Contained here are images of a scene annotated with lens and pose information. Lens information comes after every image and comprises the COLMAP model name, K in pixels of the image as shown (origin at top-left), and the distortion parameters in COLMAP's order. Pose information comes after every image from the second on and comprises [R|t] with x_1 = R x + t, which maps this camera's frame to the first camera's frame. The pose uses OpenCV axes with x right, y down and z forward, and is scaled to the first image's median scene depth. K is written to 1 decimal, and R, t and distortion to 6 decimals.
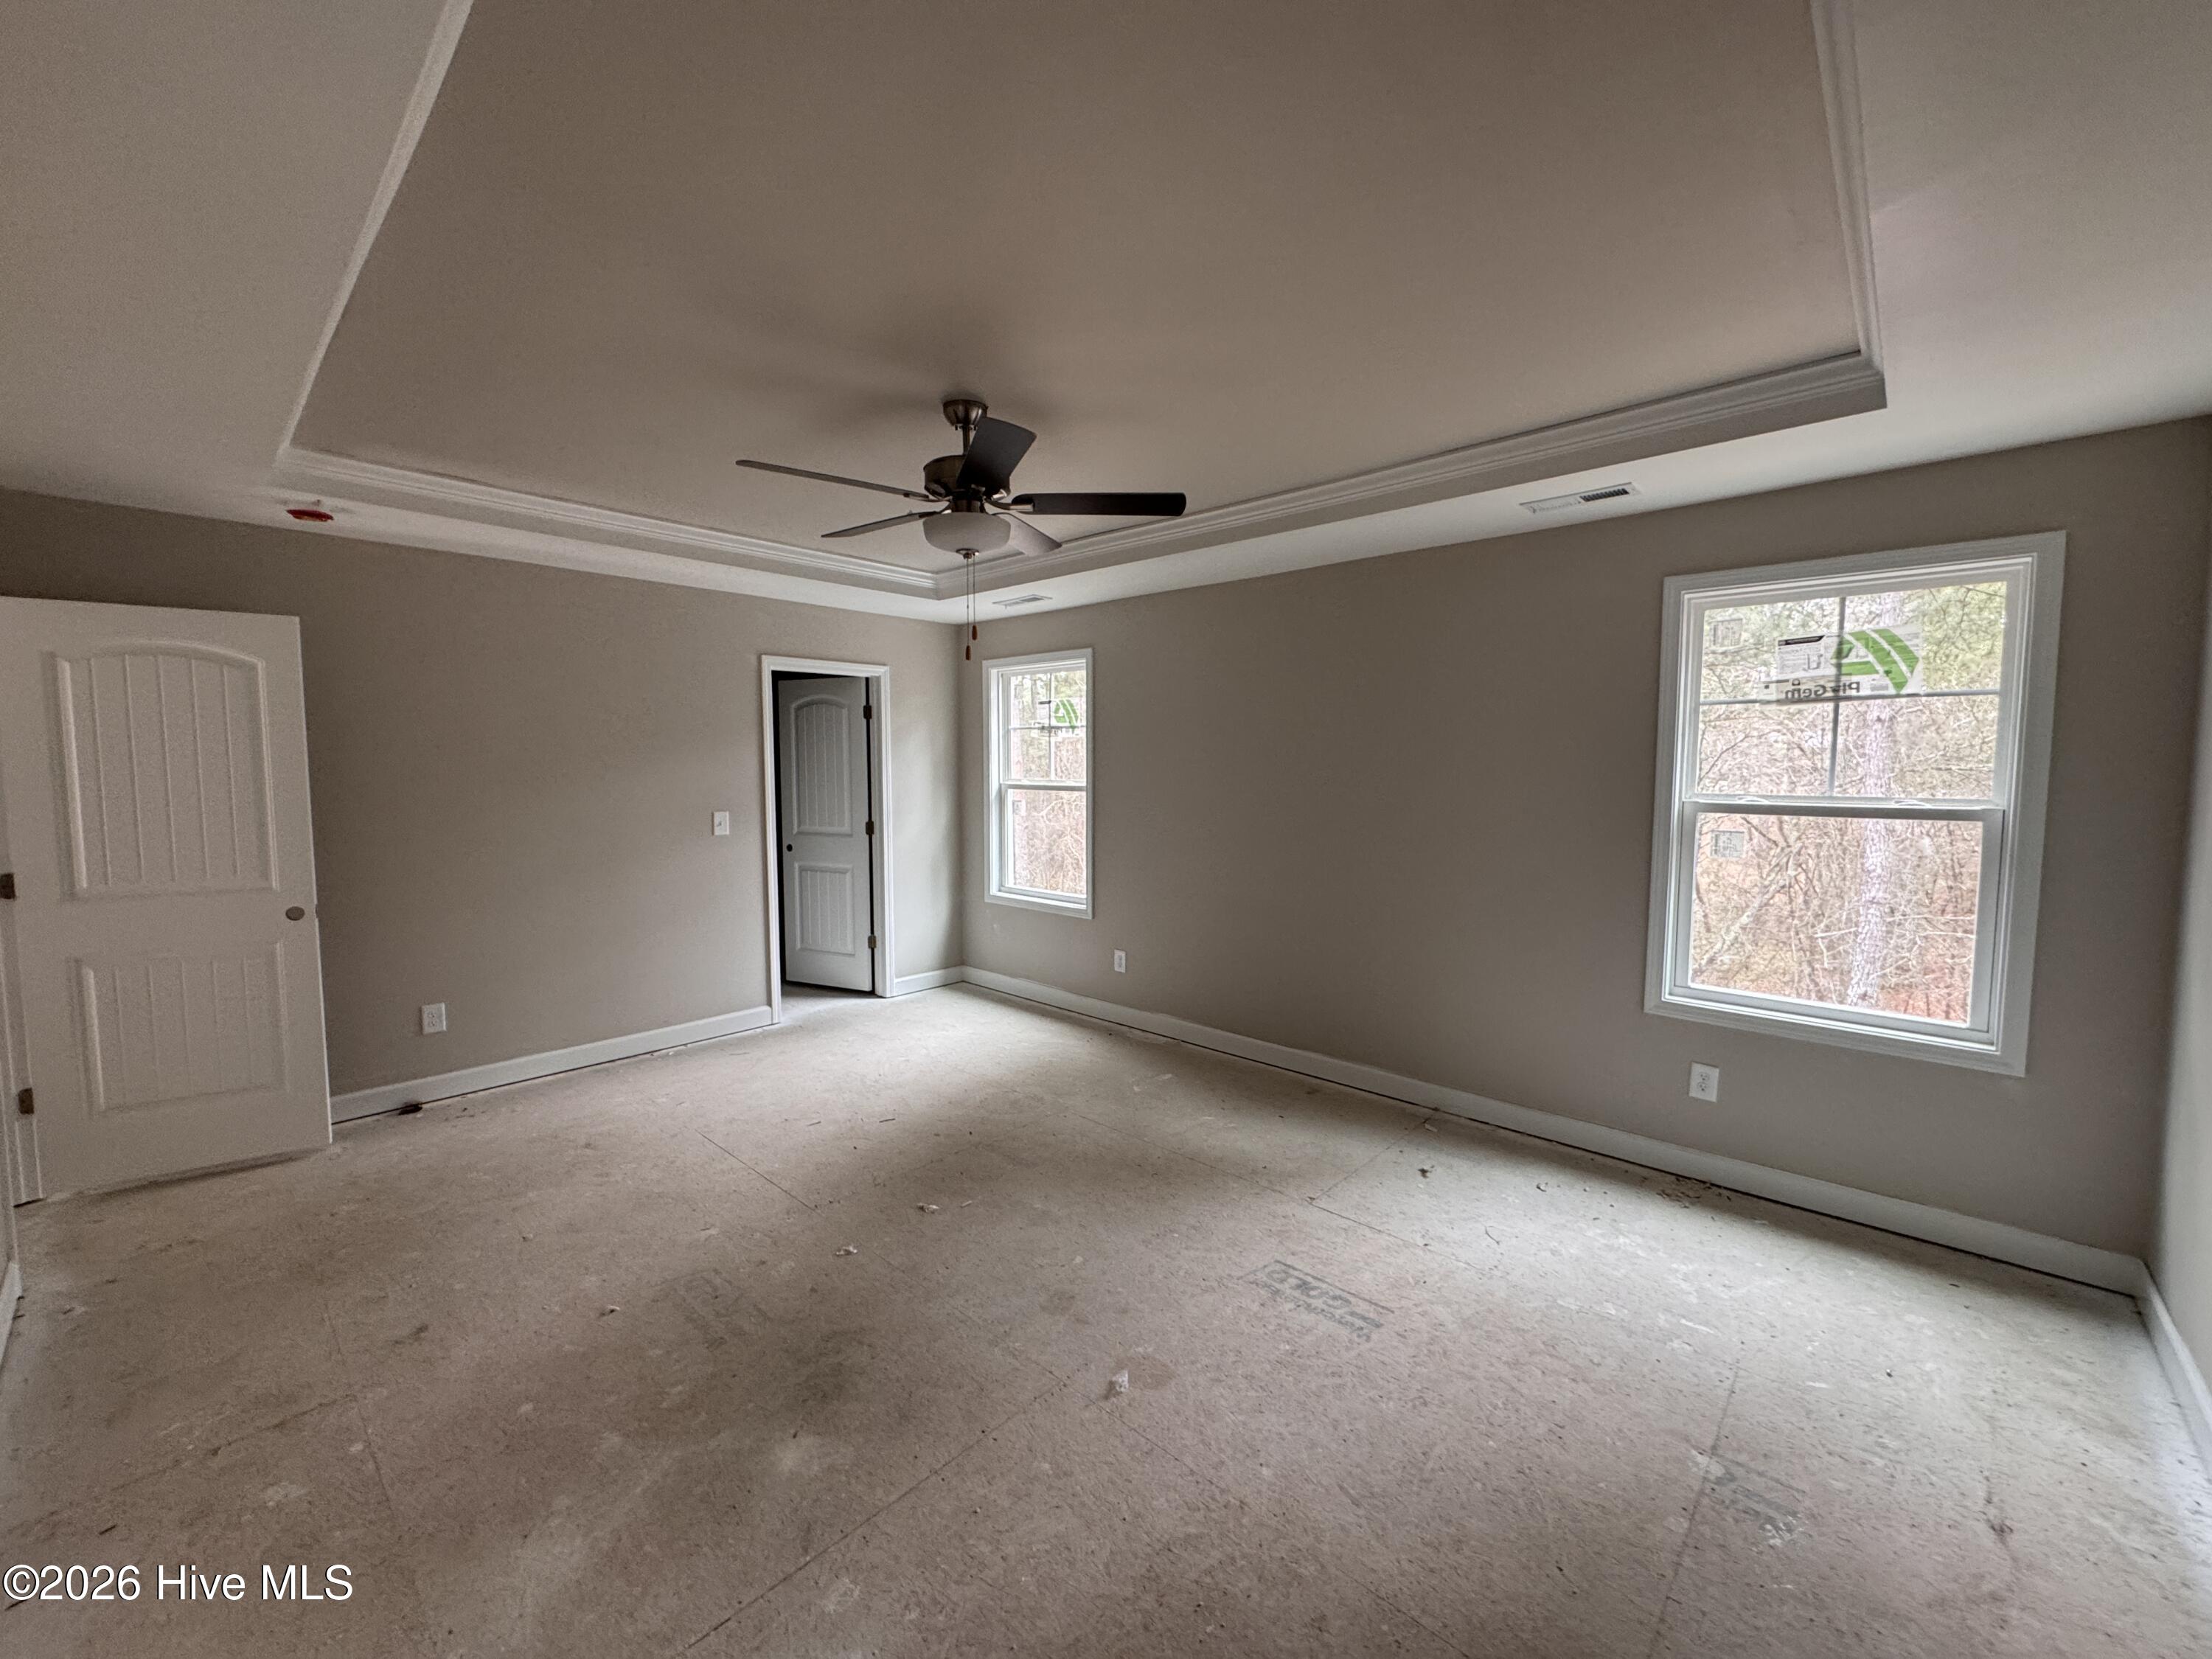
lens RADIAL K [[942.0, 0, 1102.3], [0, 942.0, 823.0], [0, 0, 1]] dist [-0.009699, -0.000371]
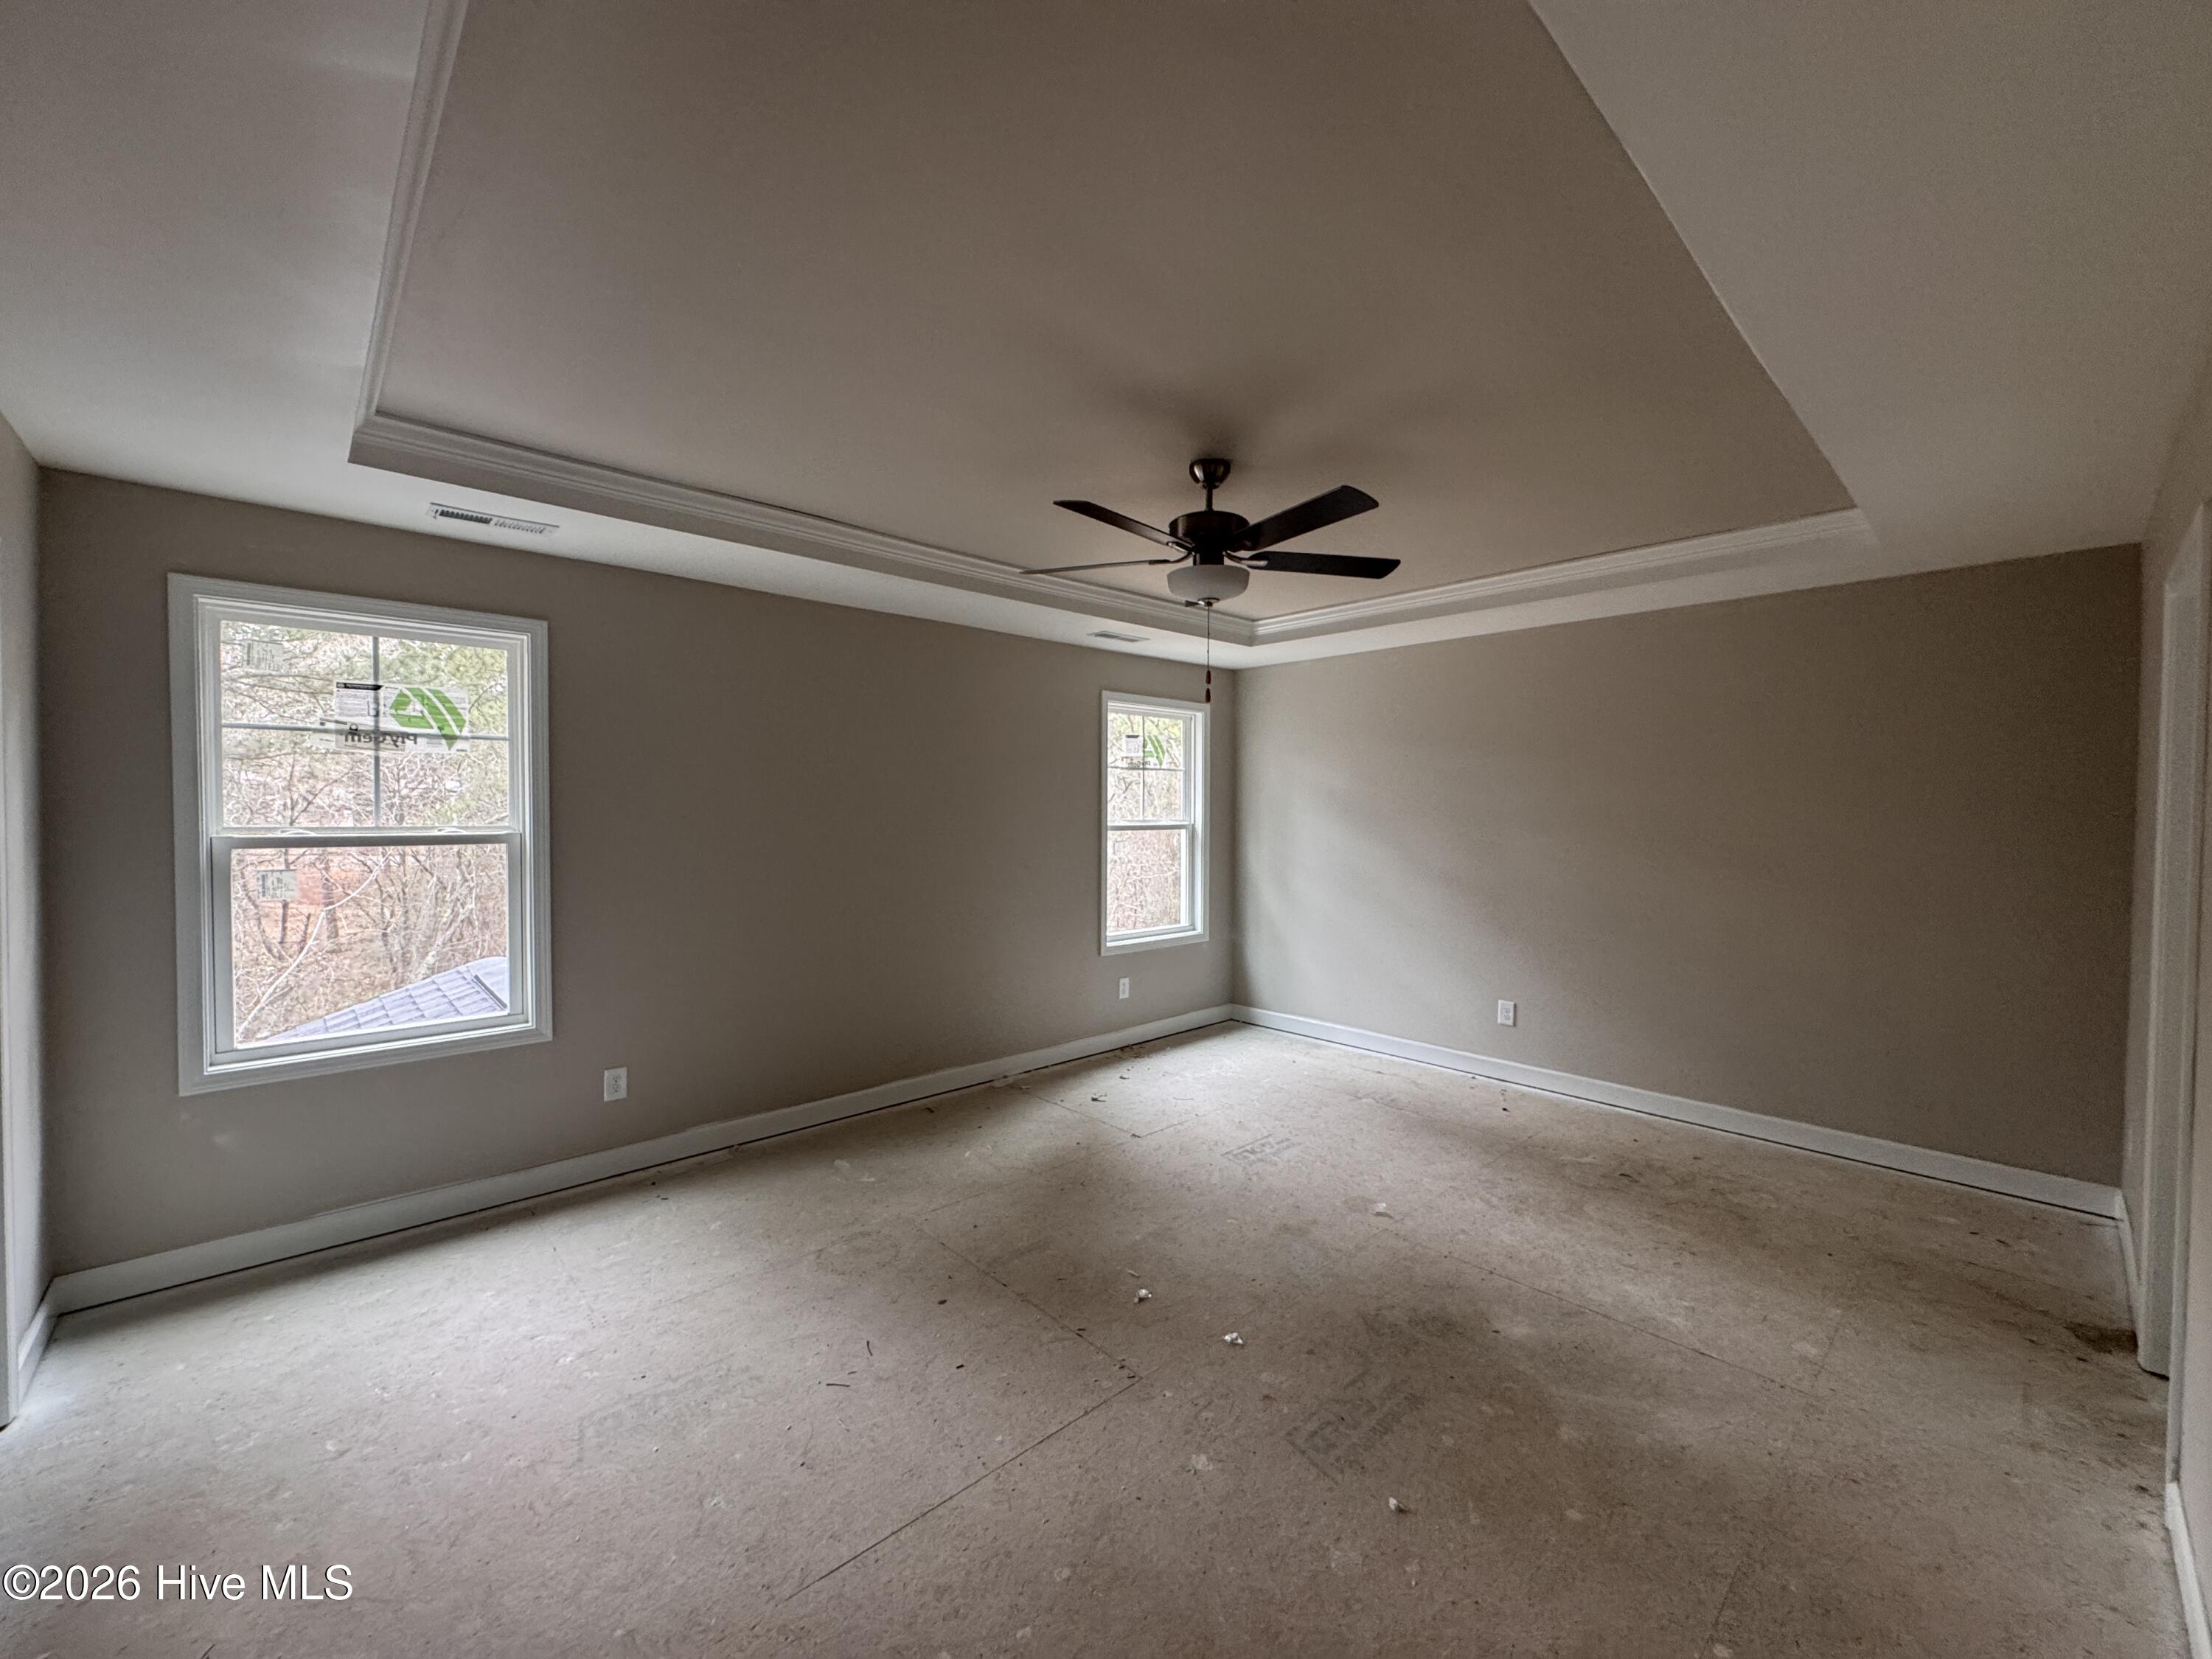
lens RADIAL K [[882.6, 0, 1106.0], [0, 882.6, 826.8], [0, 0, 1]] dist [-0.000068, -0.000226]
pose [[0.040439, -0.029963, 0.998733, -0.893925], [0.053293, 0.998192, 0.027789, -0.070471], [-0.997760, 0.052102, 0.041962, 0.829776]]
